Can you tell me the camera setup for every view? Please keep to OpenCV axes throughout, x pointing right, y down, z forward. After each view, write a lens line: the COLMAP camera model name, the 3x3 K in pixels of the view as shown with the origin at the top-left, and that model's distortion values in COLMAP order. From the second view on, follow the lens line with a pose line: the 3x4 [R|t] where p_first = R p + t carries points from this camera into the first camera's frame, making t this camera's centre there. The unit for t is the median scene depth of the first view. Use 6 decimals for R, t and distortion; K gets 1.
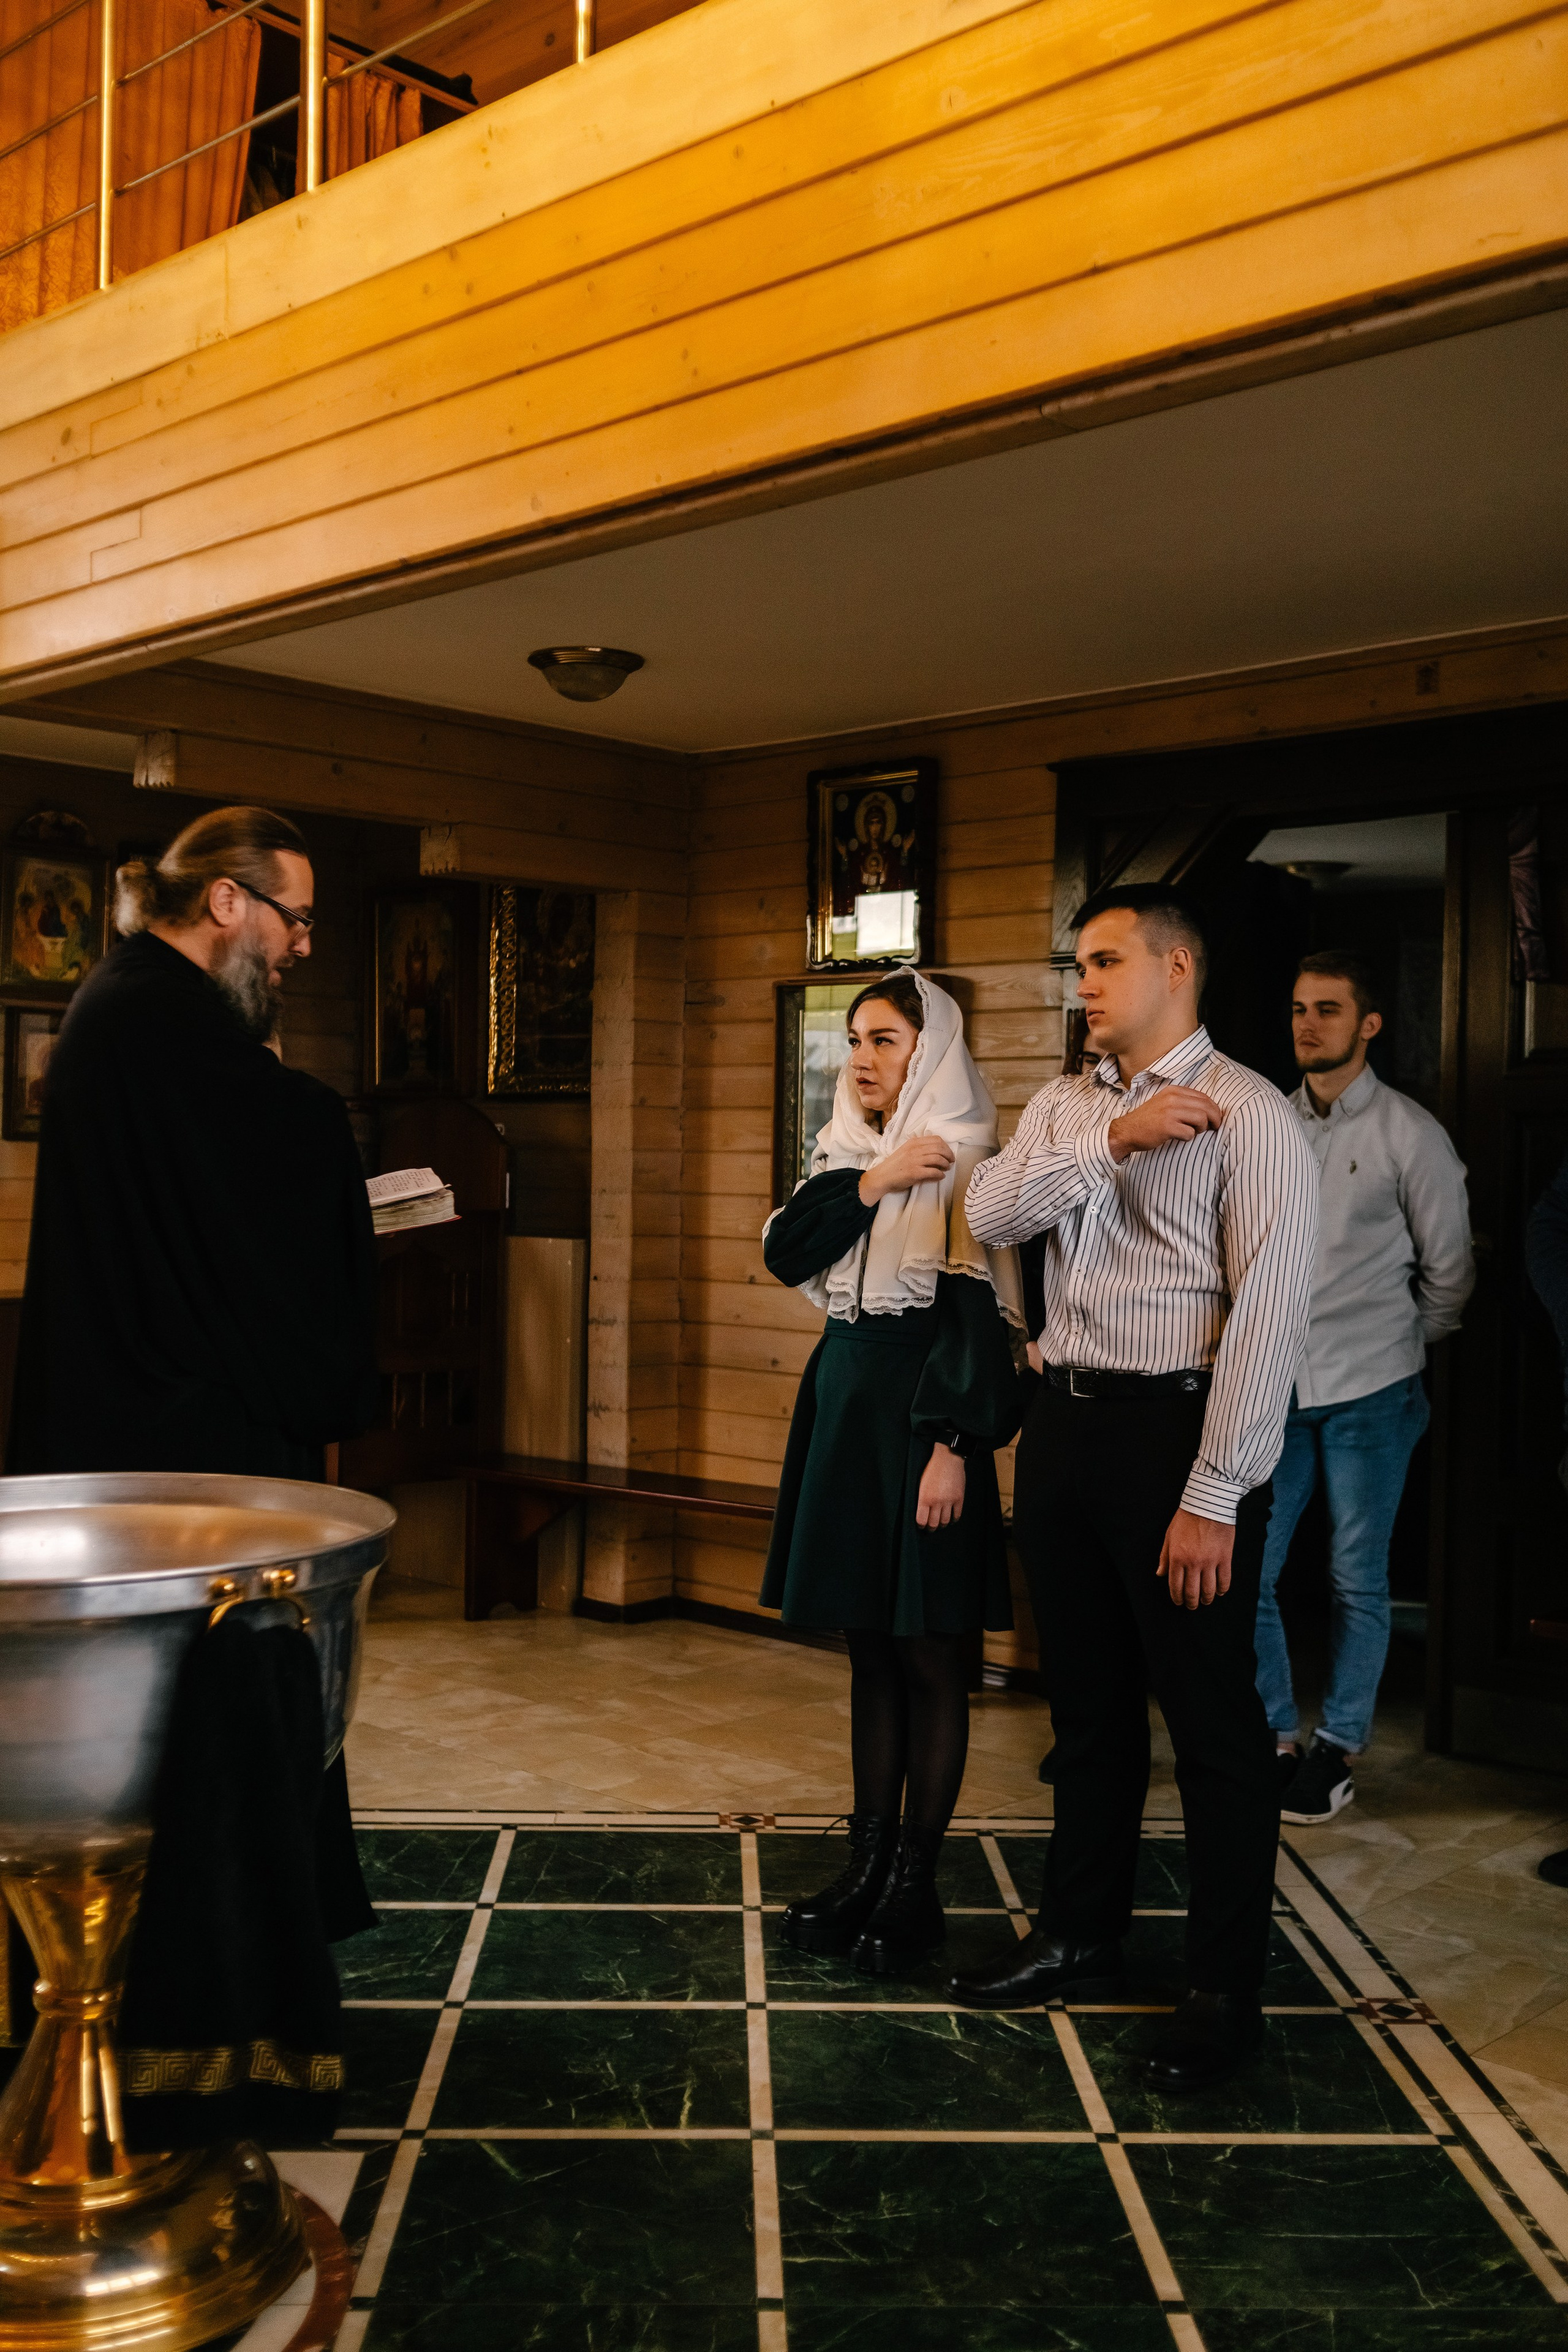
lens RADIAL K [[2304.6, 0, 819.6], [0, 2304.6, 1176.5], [0, 0, 1]] dist [-0.007355, 0.031971]
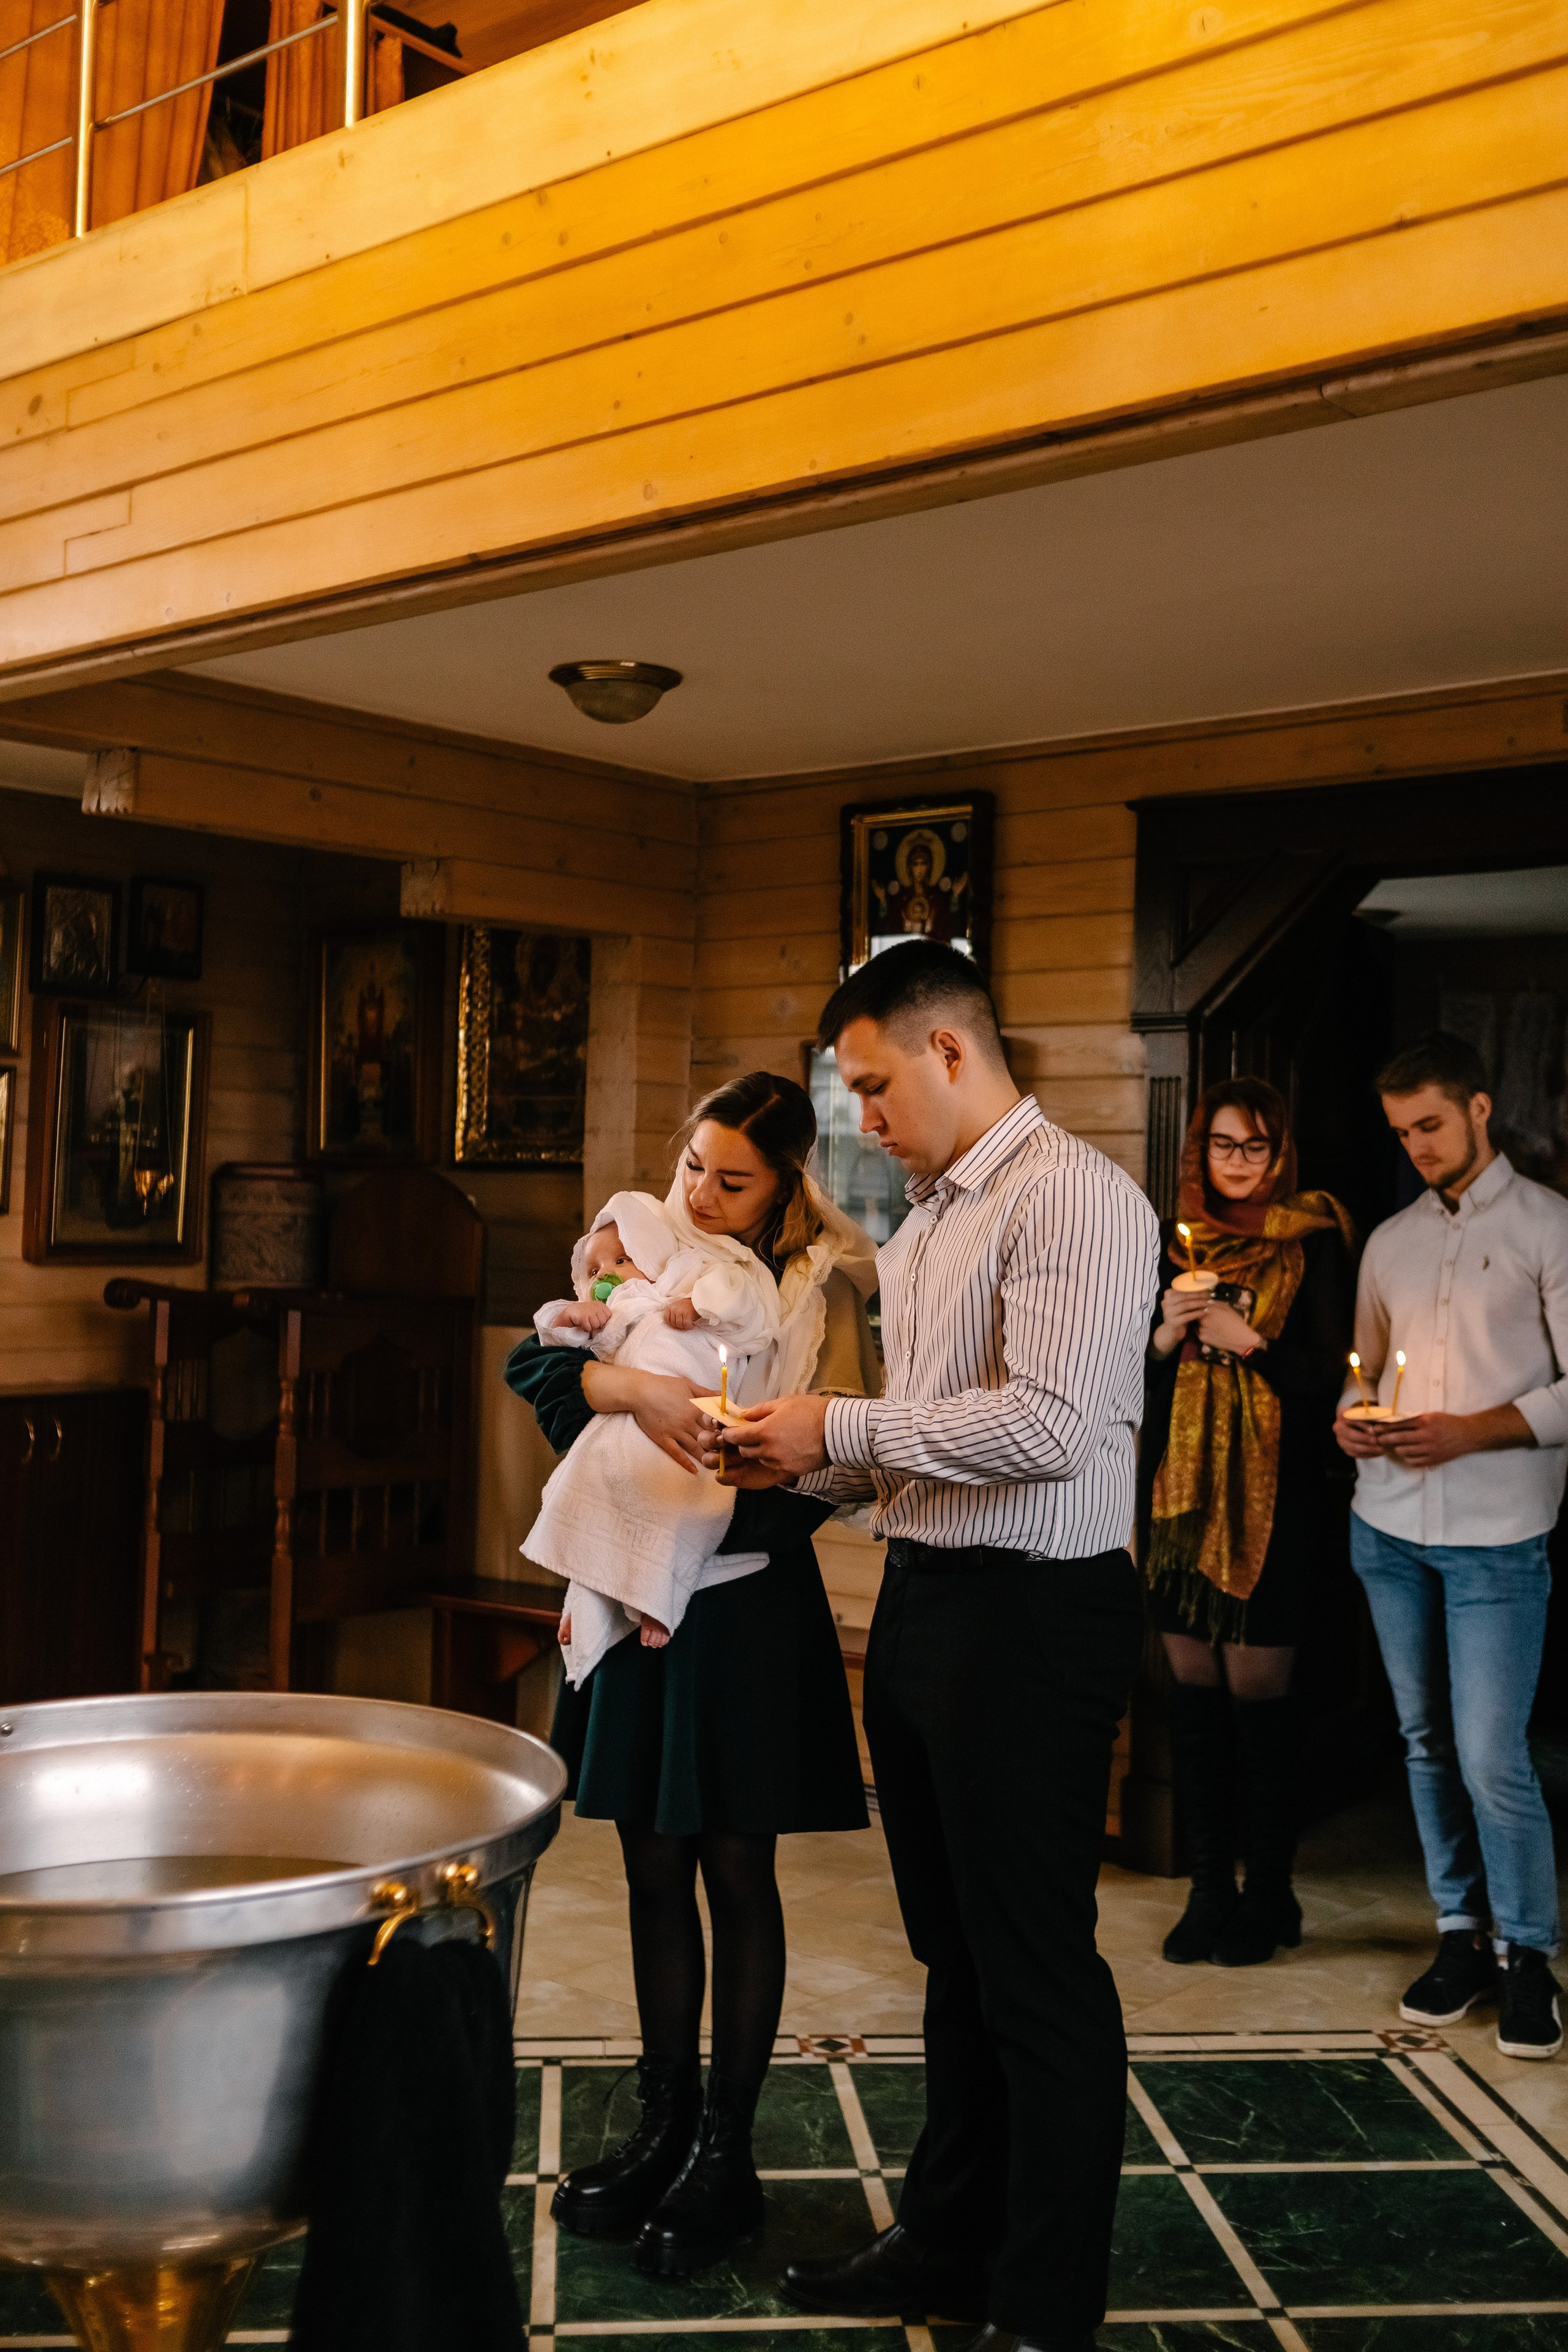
lens RADIAL K [[2422.2, 0, 841.7], [0, 2422.2, 1113.8], [0, 0, 1]] dist [-0.004994, 0.020994]
pose [[0.997798, 0.006482, 0.066007, -0.082646], [-0.003660, 0.999077, -0.042793, -0.021516], [-0.066223, 0.042457, 0.996901, 0.095522]]
